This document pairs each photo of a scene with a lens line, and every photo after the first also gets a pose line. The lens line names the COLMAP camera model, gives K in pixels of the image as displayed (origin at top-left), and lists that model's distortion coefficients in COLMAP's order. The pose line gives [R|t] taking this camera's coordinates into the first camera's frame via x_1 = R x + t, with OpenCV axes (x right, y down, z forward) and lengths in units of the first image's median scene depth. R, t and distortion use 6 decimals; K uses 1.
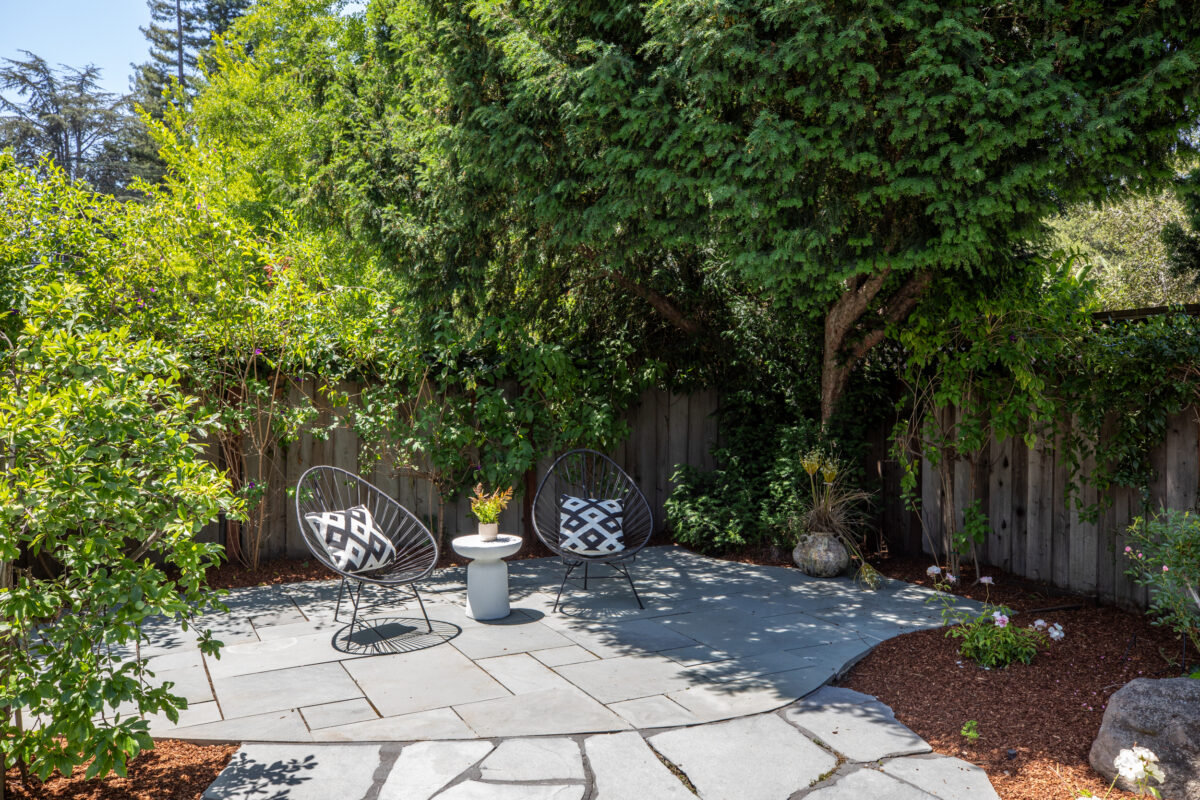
lens RADIAL K [[953.2, 0, 600.0], [0, 953.2, 400.0], [0, 0, 1]] dist [0.007840, 0.008762]
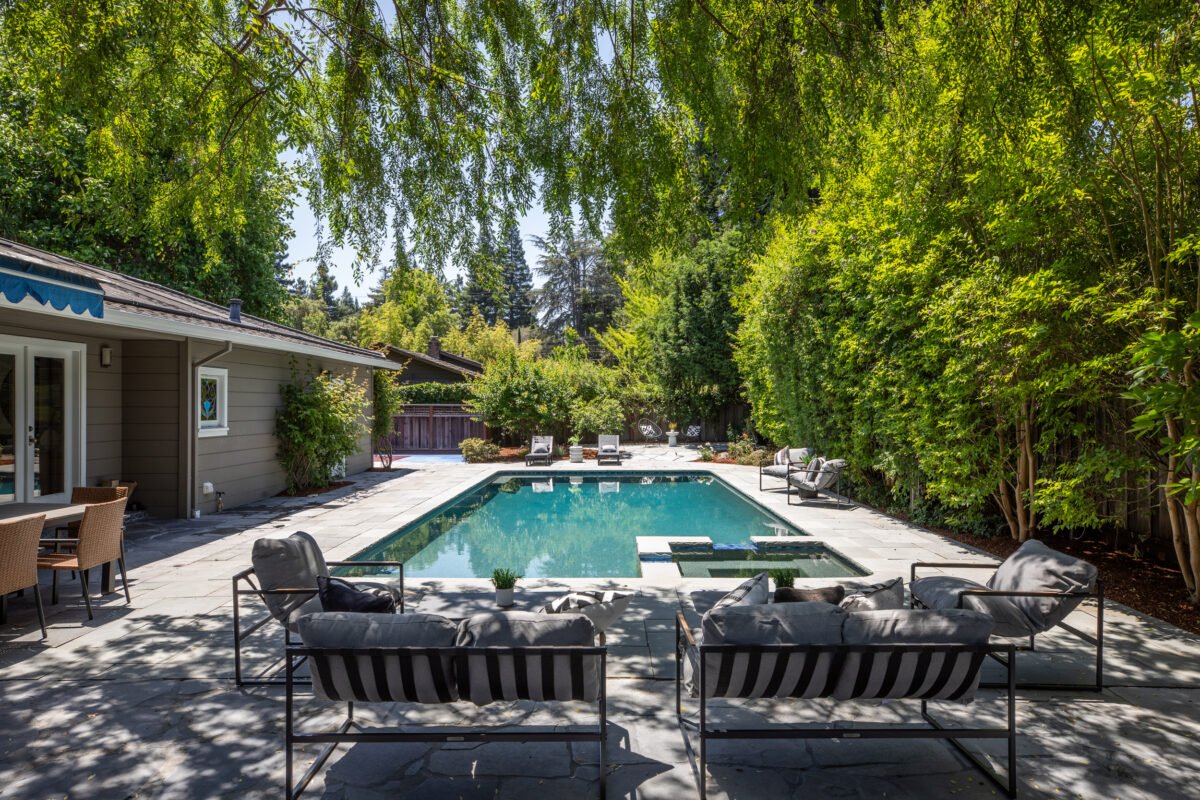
lens RADIAL K [[771.1, 0, 600.0], [0, 771.1, 400.0], [0, 0, 1]] dist [0.001026, 0.000342]
pose [[0.893894, 0.002334, -0.448273, 0.275397], [-0.006348, 0.999952, -0.007452, -0.000447], [0.448234, 0.009507, 0.893866, -0.577651]]
